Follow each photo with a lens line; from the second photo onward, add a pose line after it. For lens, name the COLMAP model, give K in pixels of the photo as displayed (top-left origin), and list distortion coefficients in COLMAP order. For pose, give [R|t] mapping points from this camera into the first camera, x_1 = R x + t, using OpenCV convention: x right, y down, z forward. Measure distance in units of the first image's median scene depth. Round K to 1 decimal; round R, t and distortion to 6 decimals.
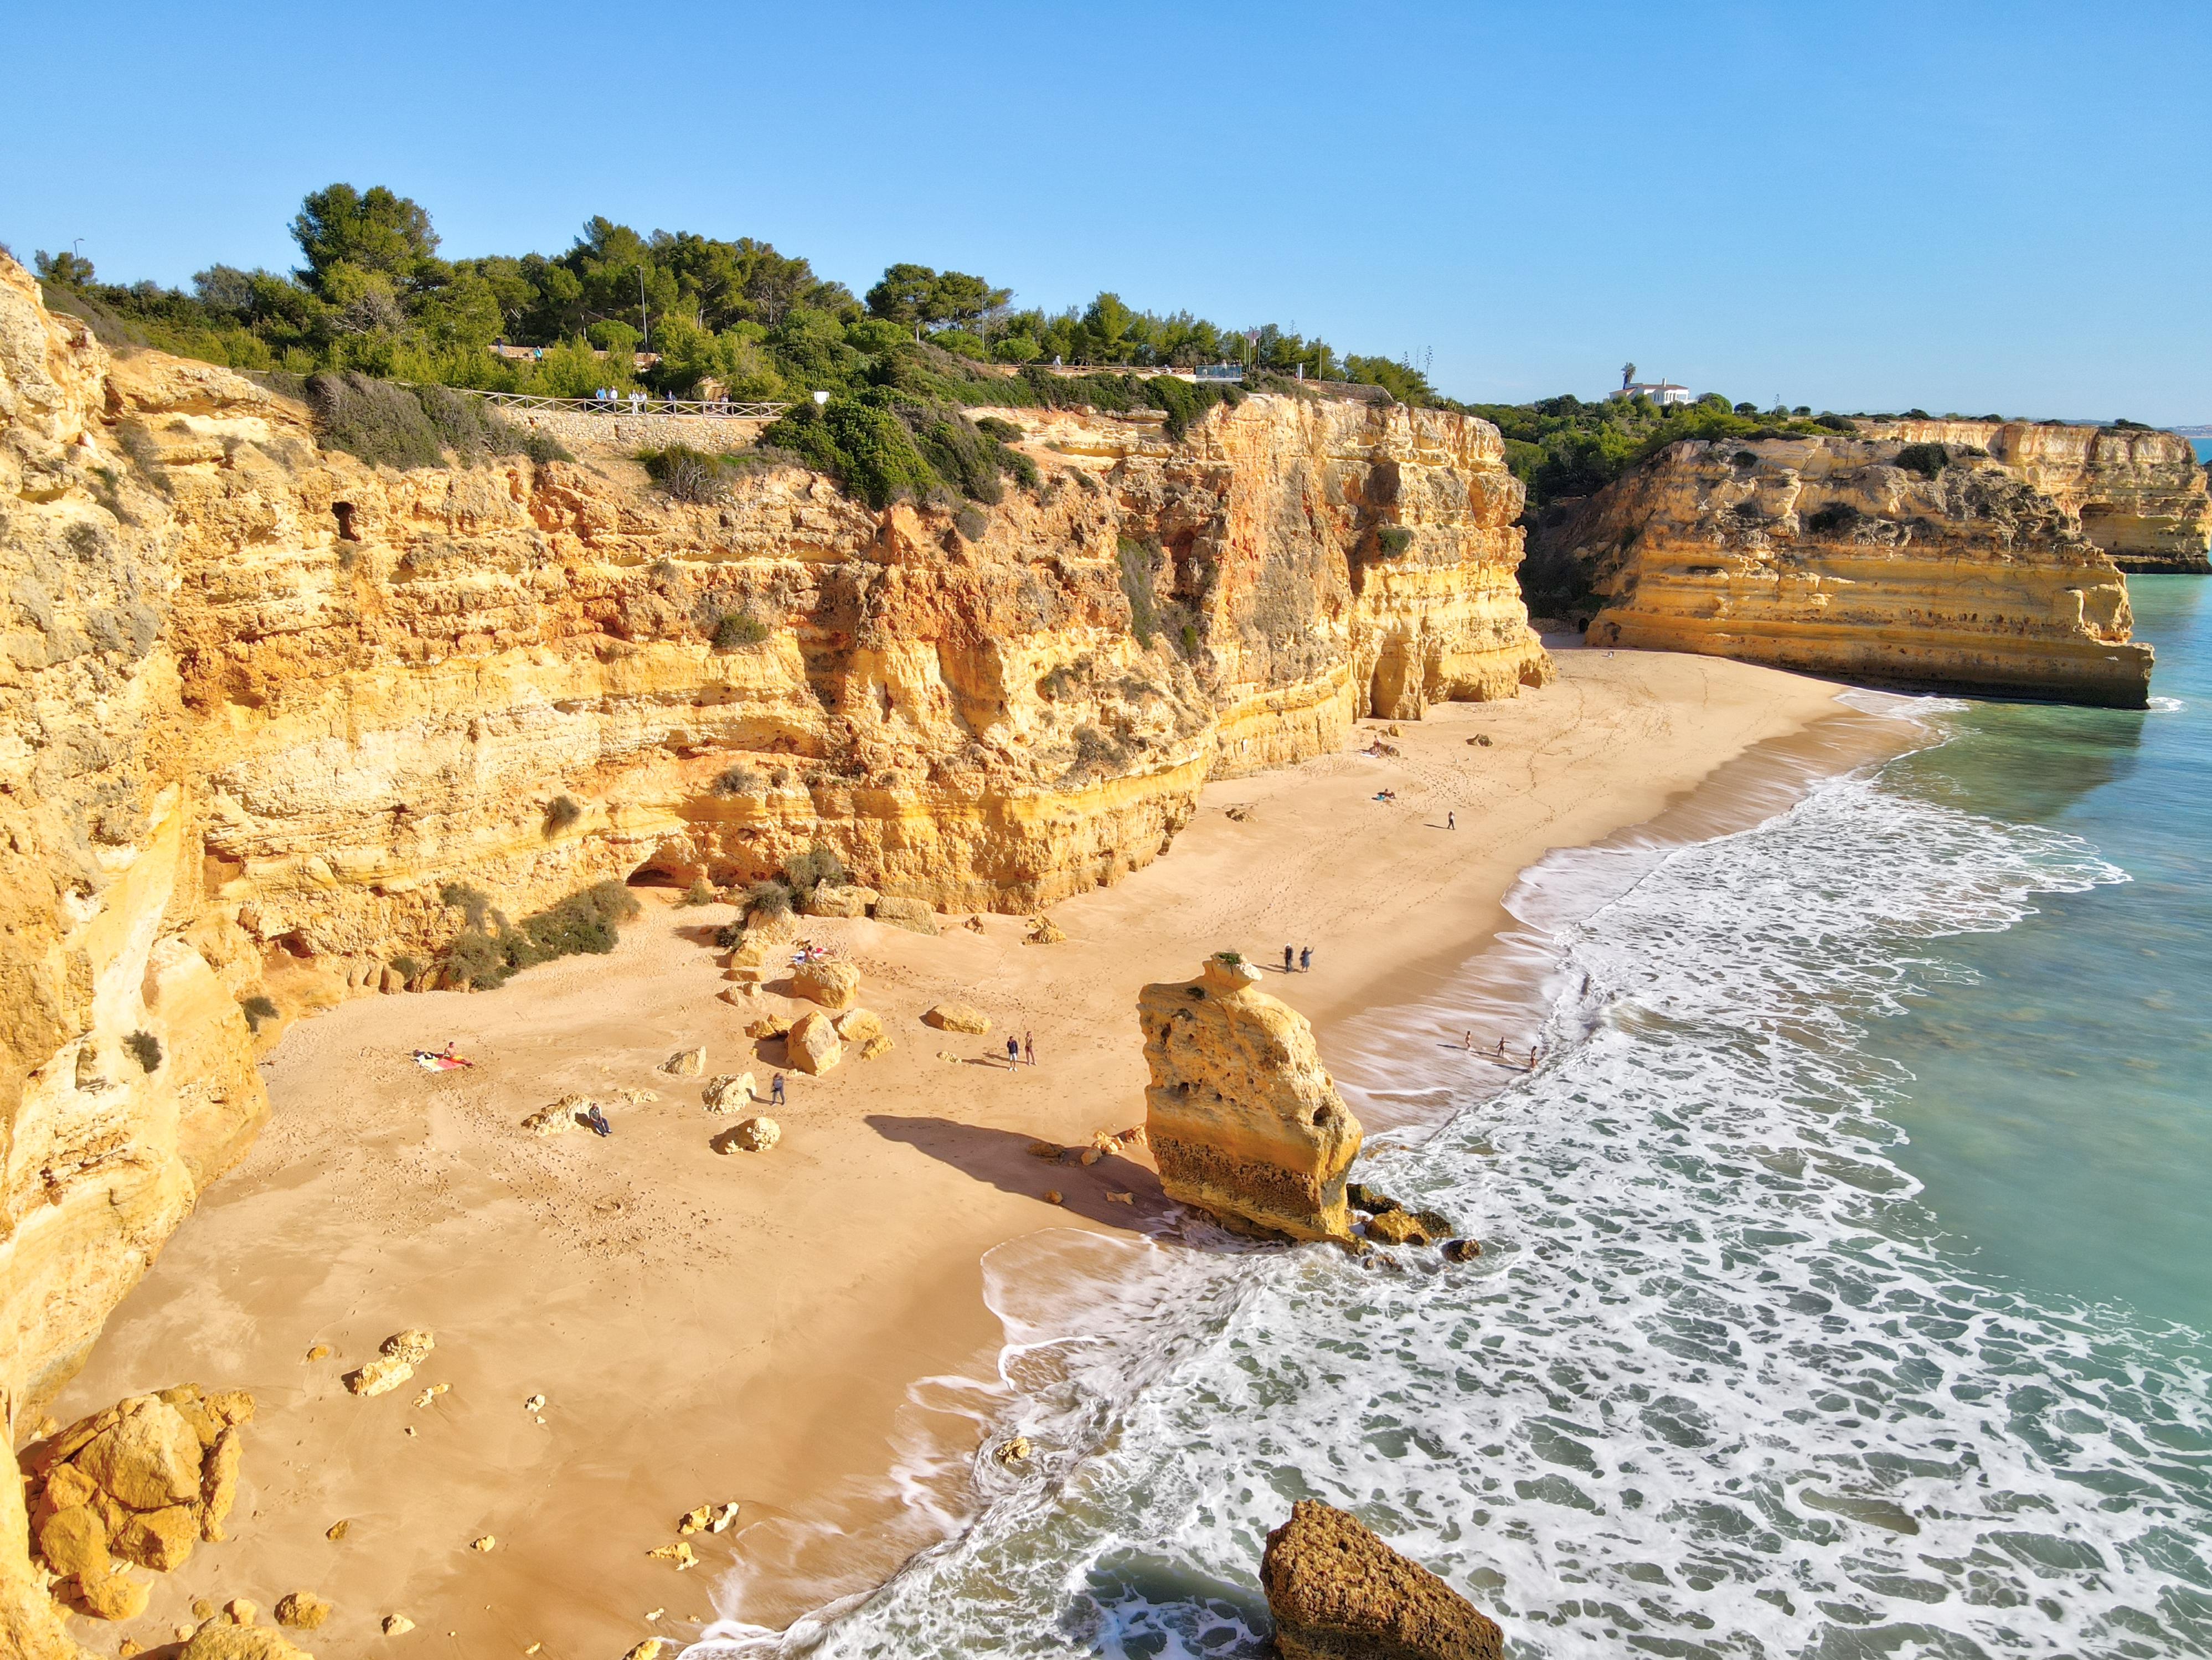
lens RADIAL K [[1659.8, 0, 1110.6], [0, 1659.8, 824.2], [0, 0, 1]] dist [0.016592, 0.012439]
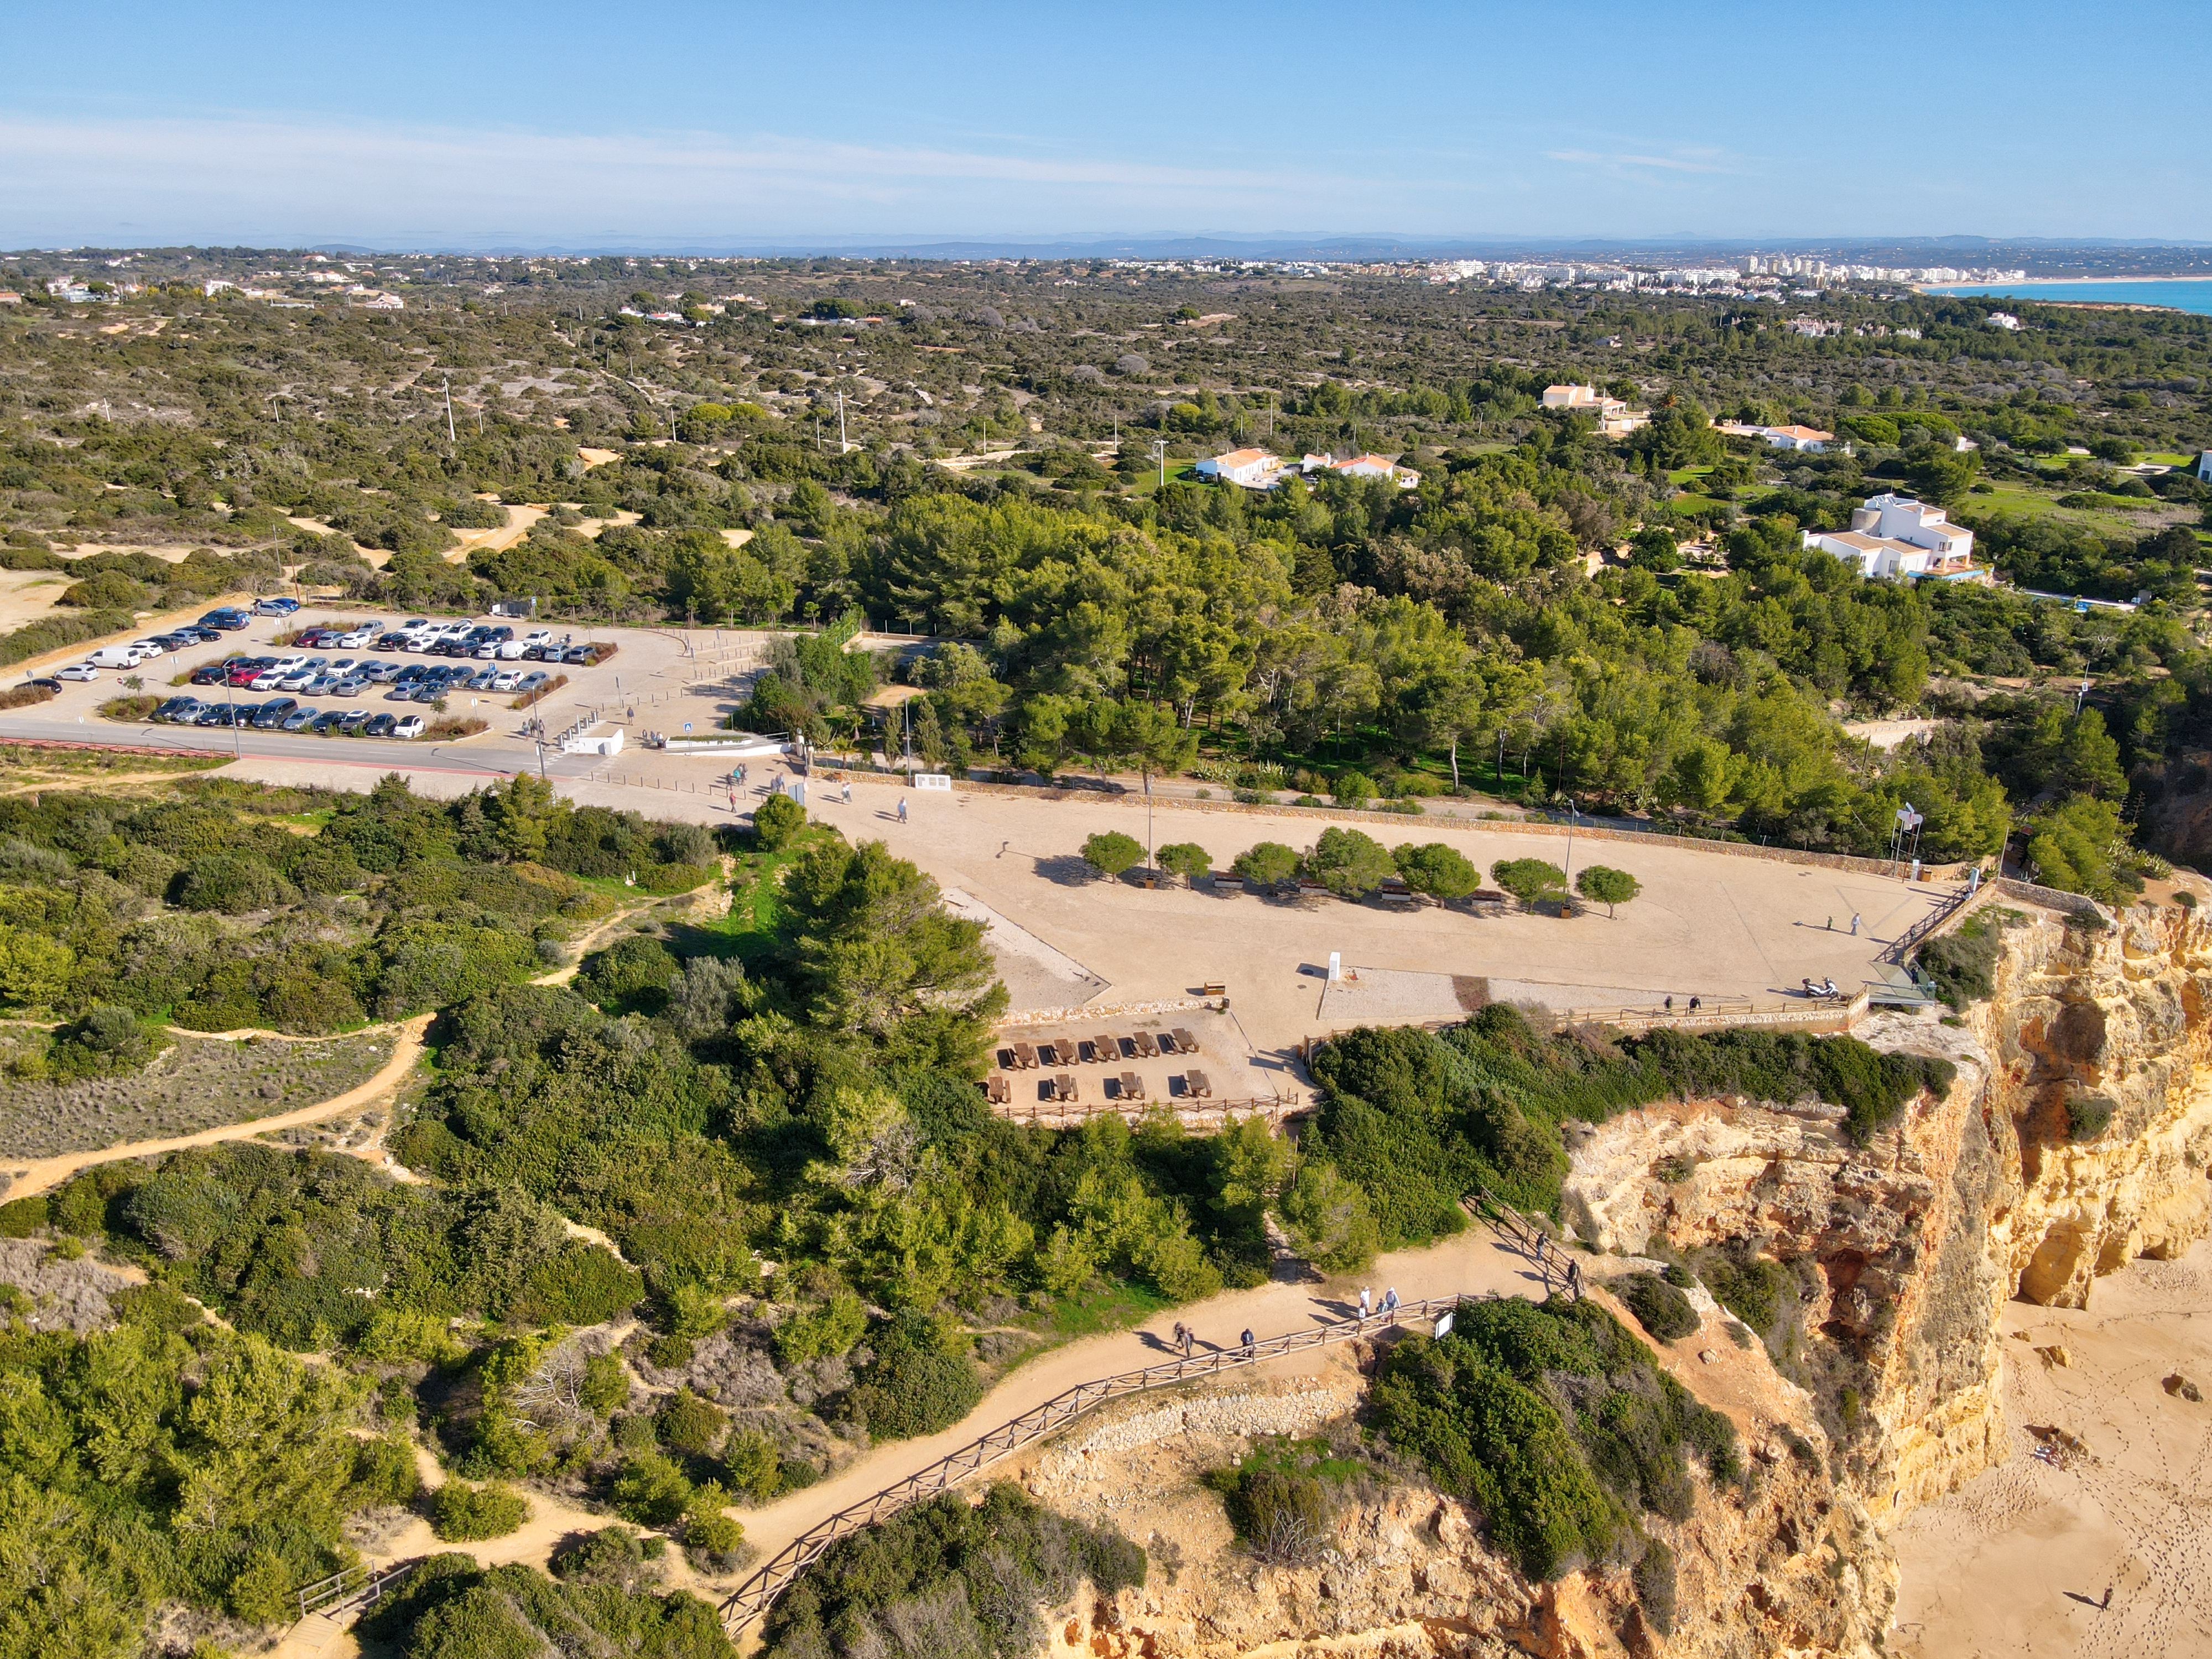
lens RADIAL K [[1659.9, 0, 1099.1], [0, 1659.9, 831.0], [0, 0, 1]] dist [0.016592, 0.012439]
pose [[0.977459, 0.073874, -0.197777, -0.155068], [-0.049562, 0.990896, 0.125173, -0.448731], [0.205224, -0.112550, 0.972222, 0.218548]]
